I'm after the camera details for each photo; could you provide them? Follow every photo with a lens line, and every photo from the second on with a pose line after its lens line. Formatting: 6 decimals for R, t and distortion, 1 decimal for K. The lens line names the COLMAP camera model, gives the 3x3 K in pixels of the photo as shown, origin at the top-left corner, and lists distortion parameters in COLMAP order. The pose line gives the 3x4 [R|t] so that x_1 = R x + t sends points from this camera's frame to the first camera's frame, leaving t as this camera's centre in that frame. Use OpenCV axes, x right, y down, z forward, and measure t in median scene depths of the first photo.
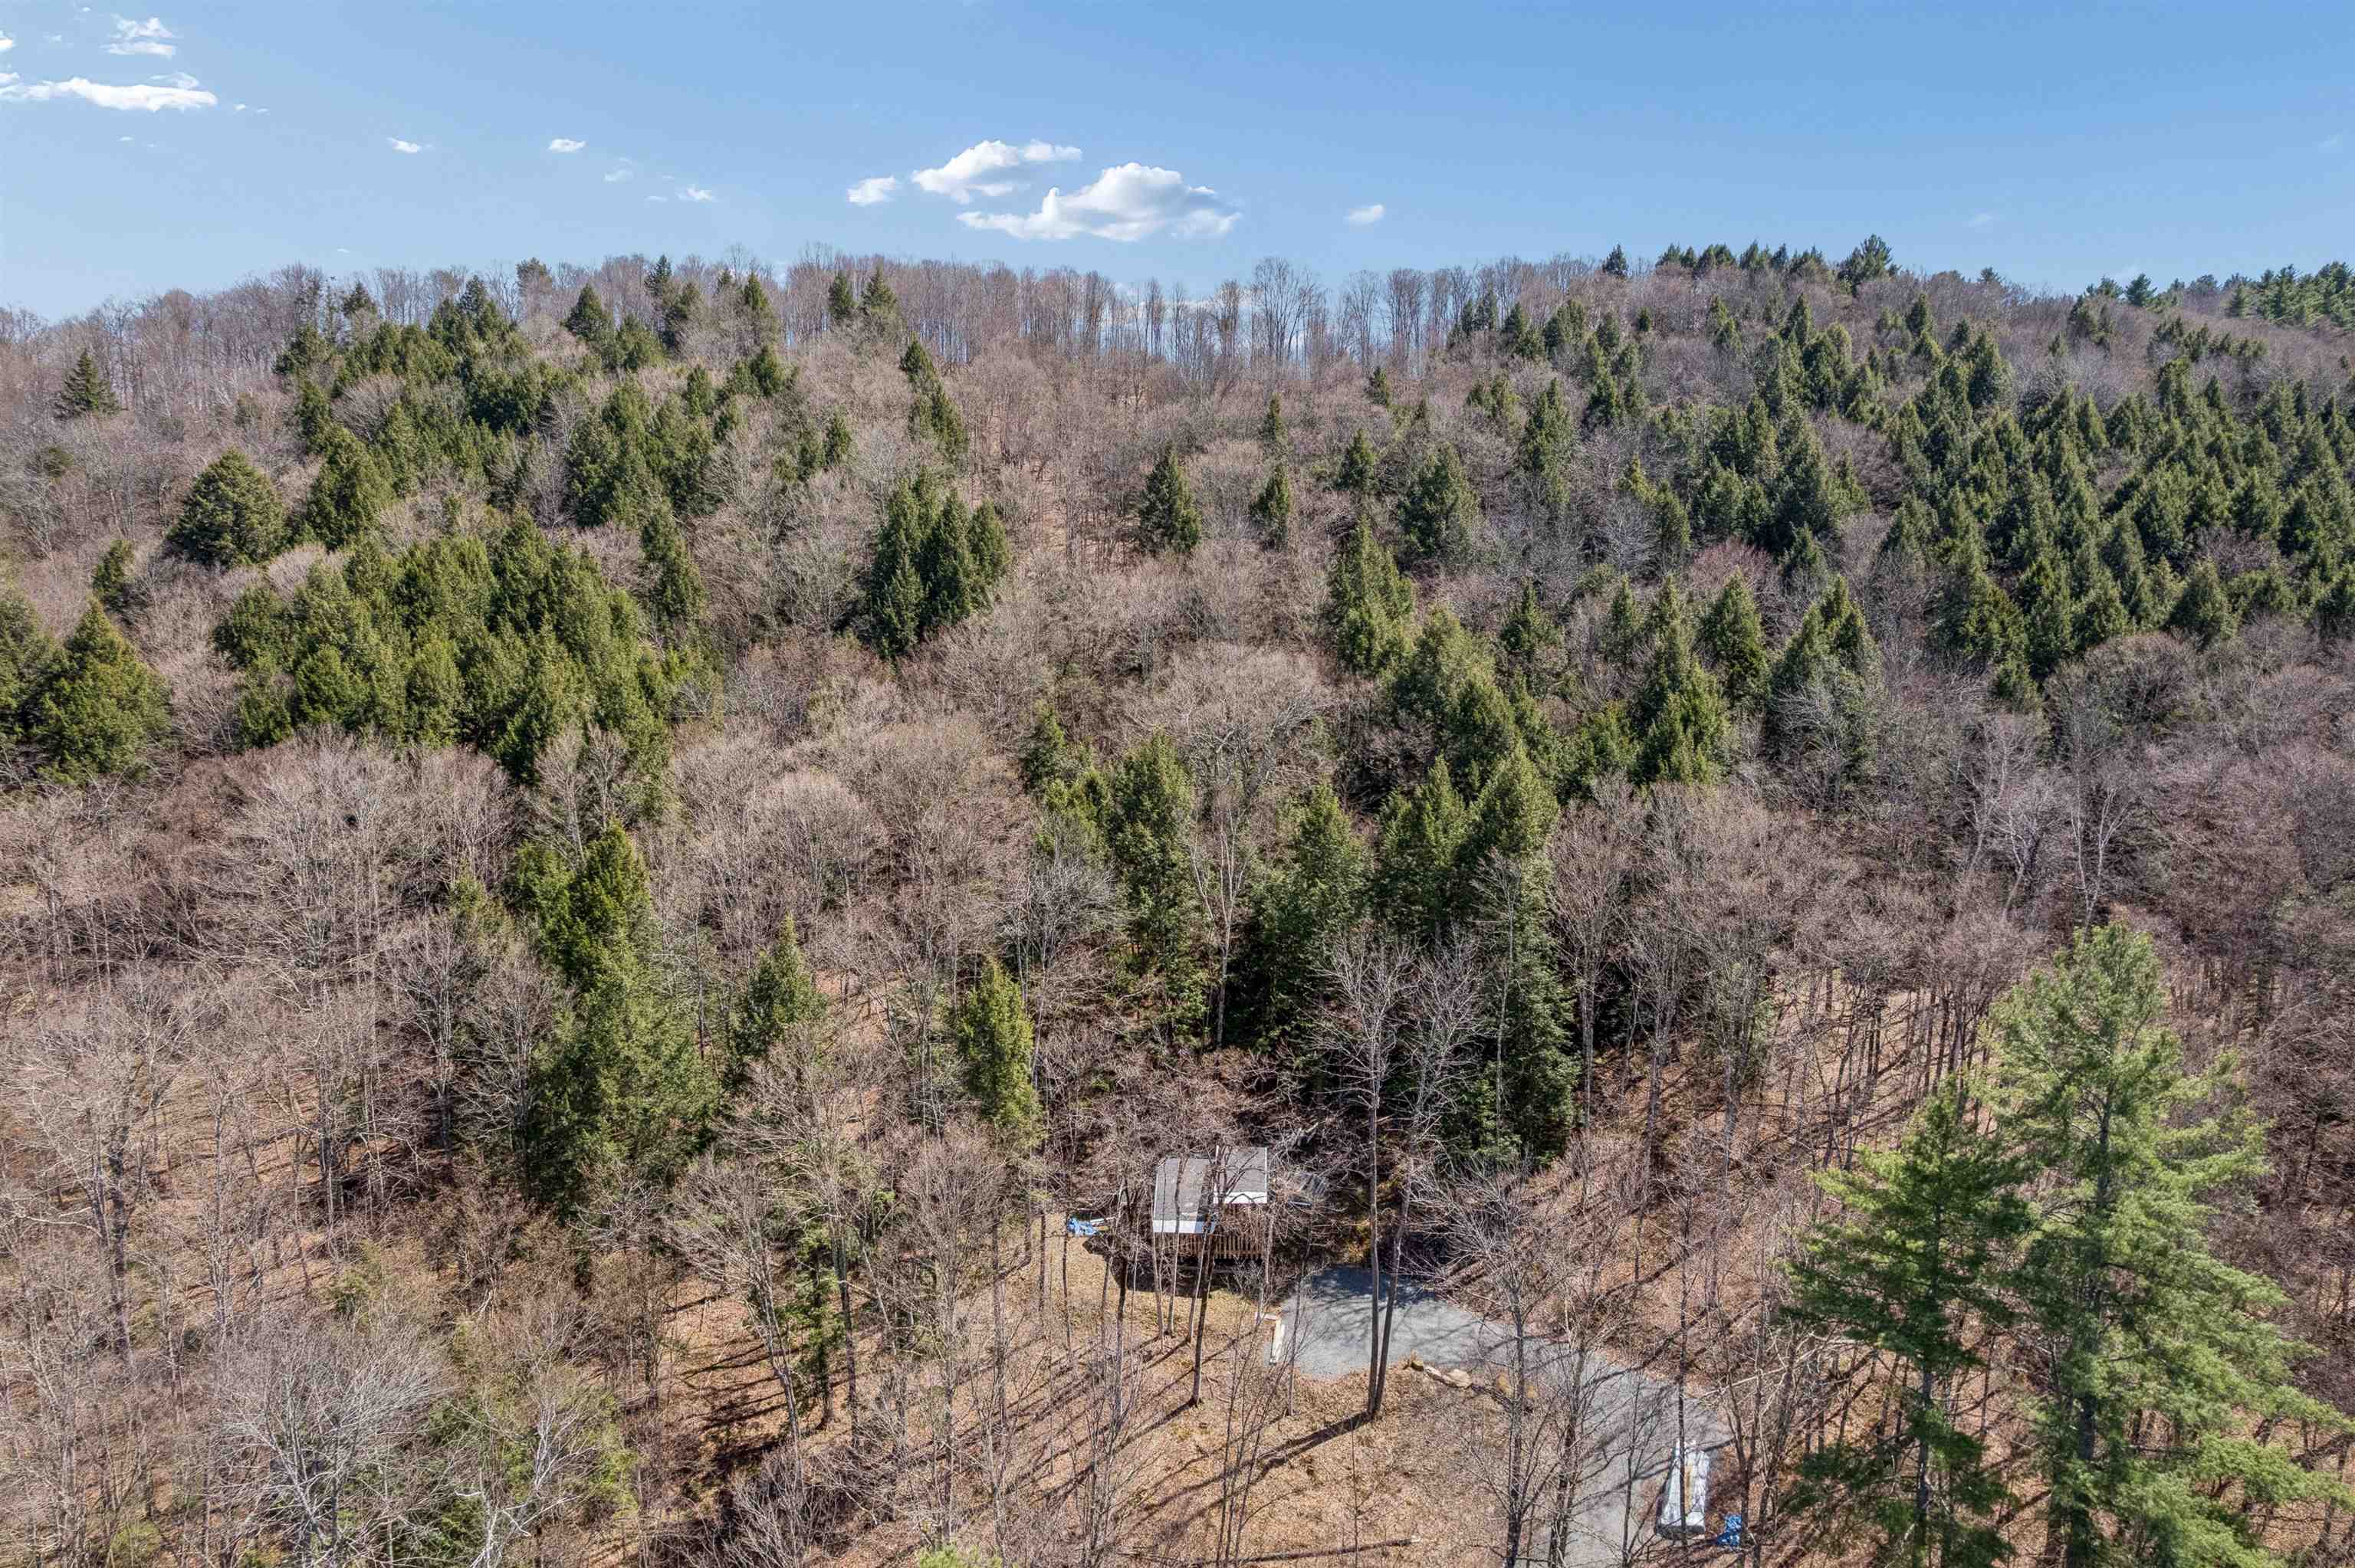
lens RADIAL K [[1591.4, 0, 1220.4], [0, 1591.4, 787.5], [0, 0, 1]] dist [-0.079506, 0.045482]
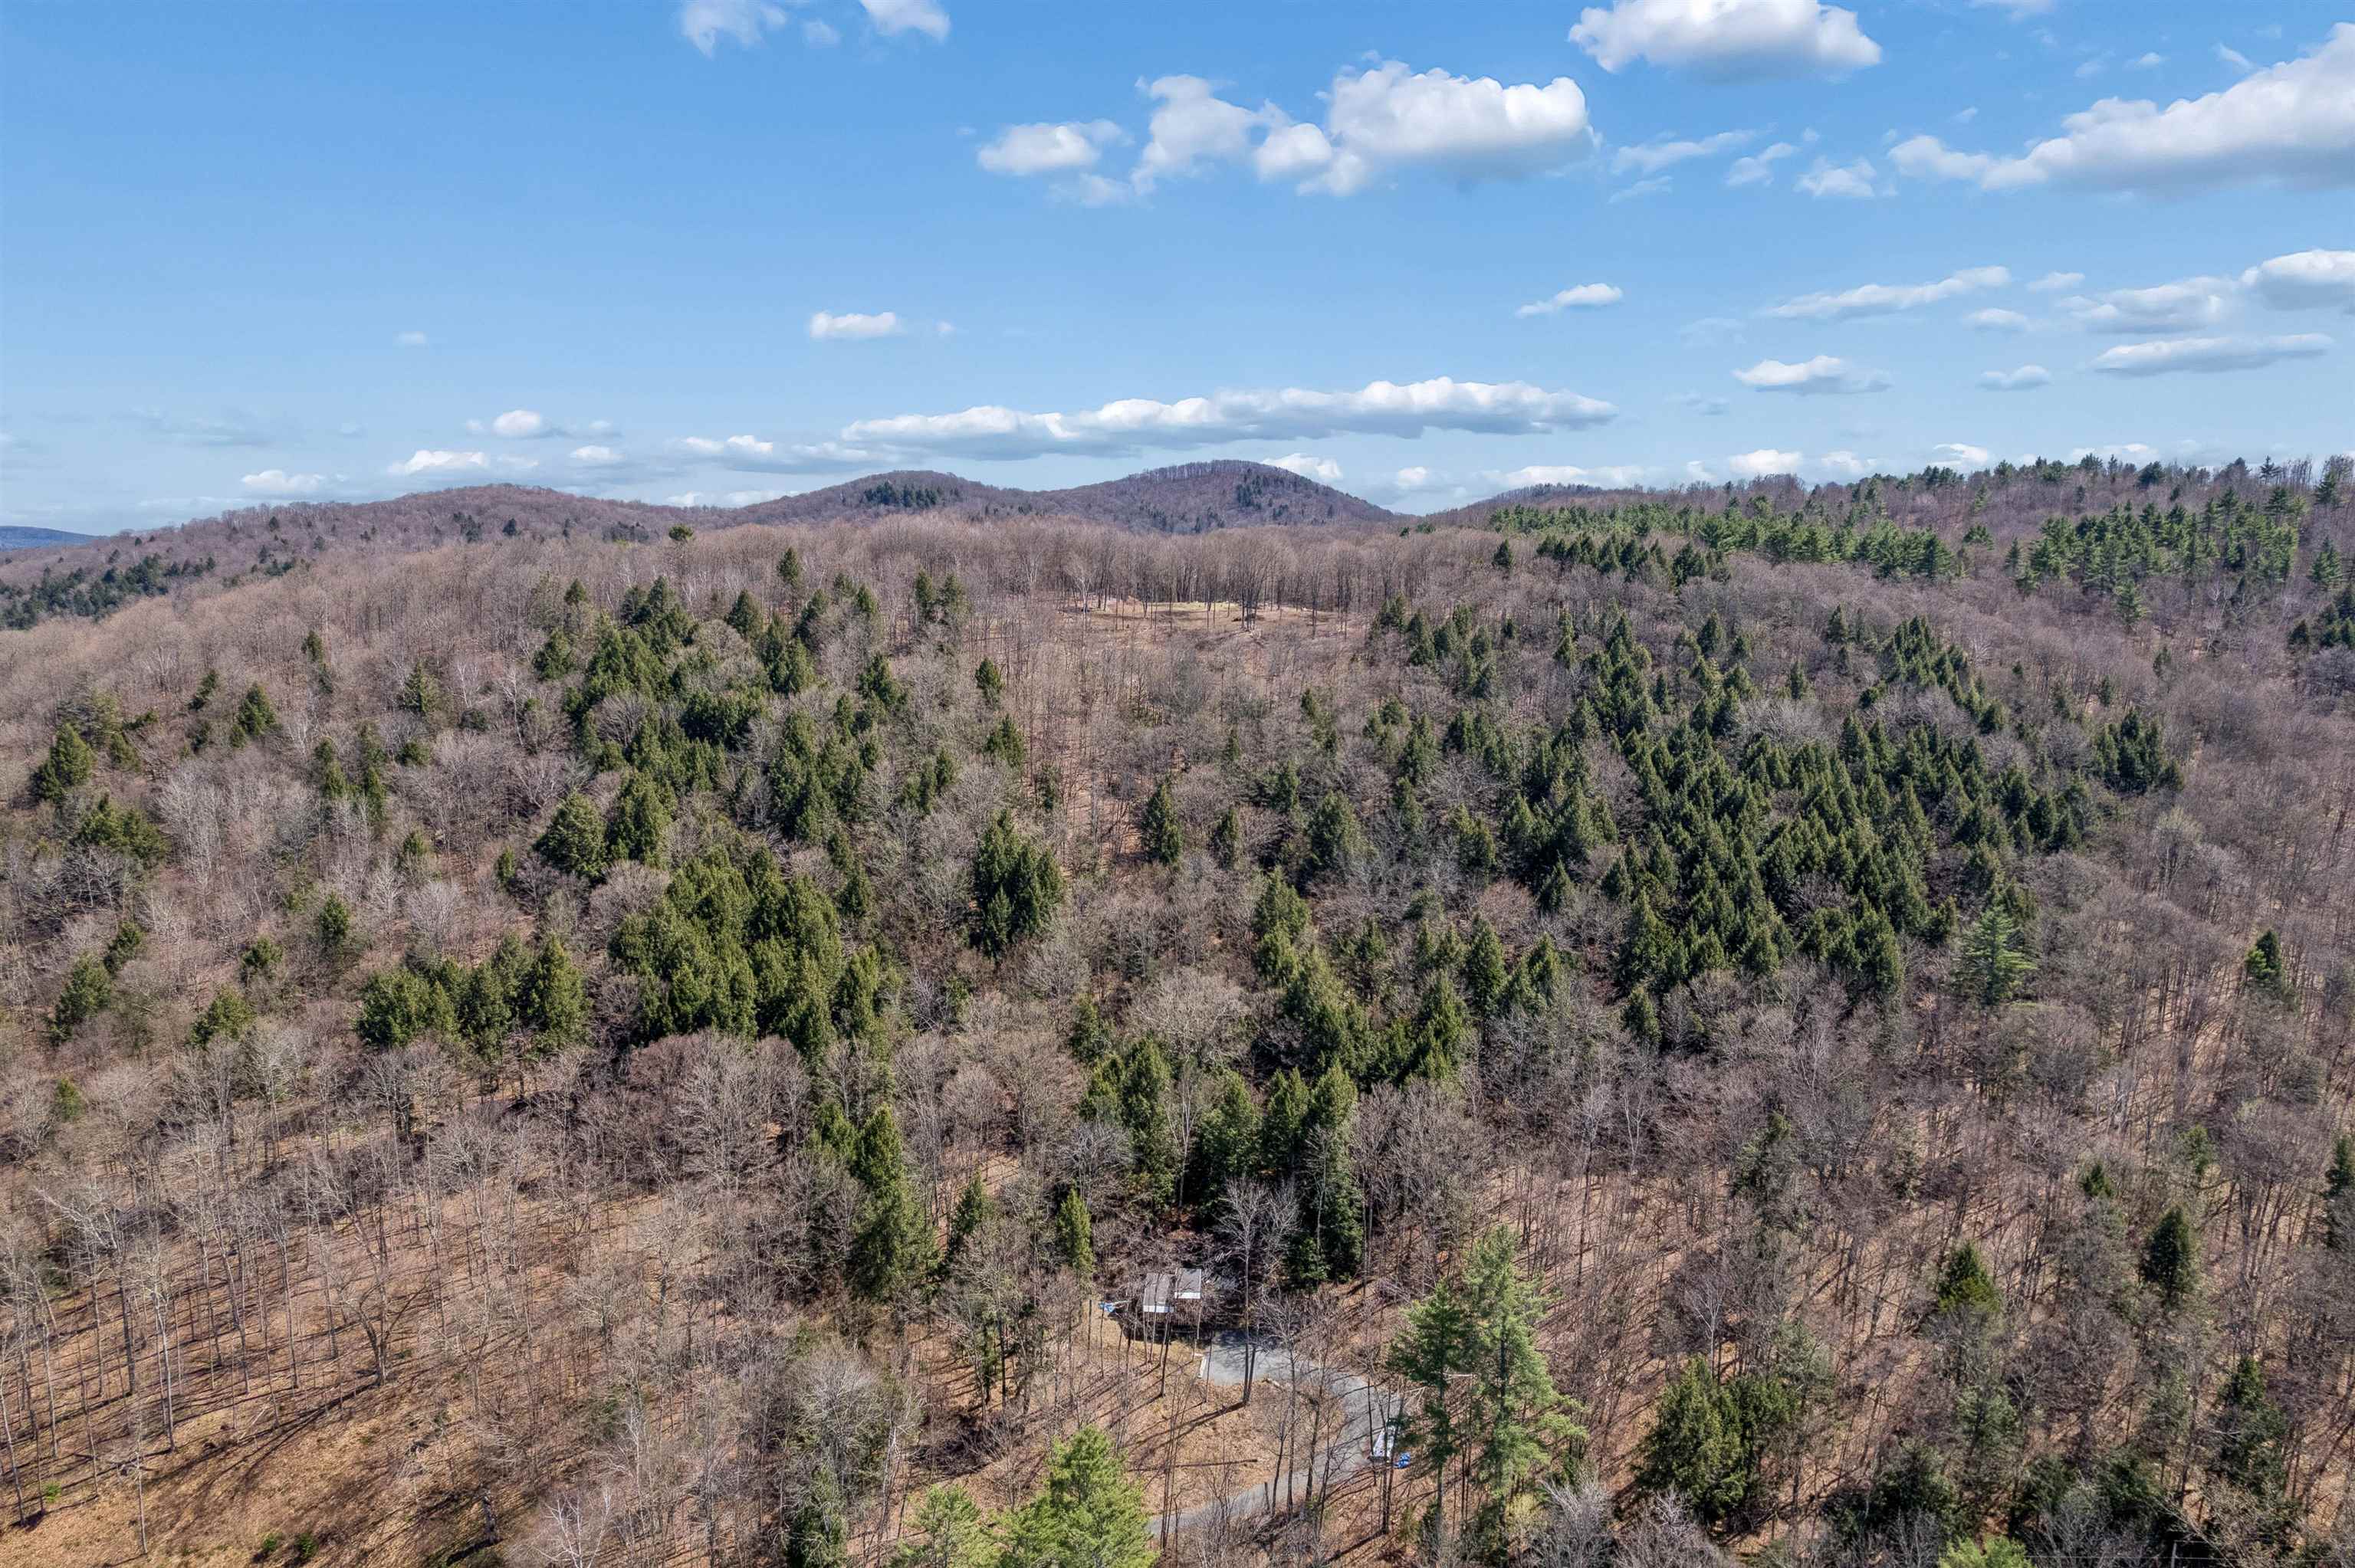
lens RADIAL K [[1574.2, 0, 1177.5], [0, 1574.2, 784.0], [0, 0, 1]] dist [-0.090127, 0.086840]
pose [[0.999583, 0.018210, -0.022430, 0.029099], [-0.018540, 0.999722, -0.014592, -0.314504], [0.022158, 0.015001, 0.999642, -0.866223]]
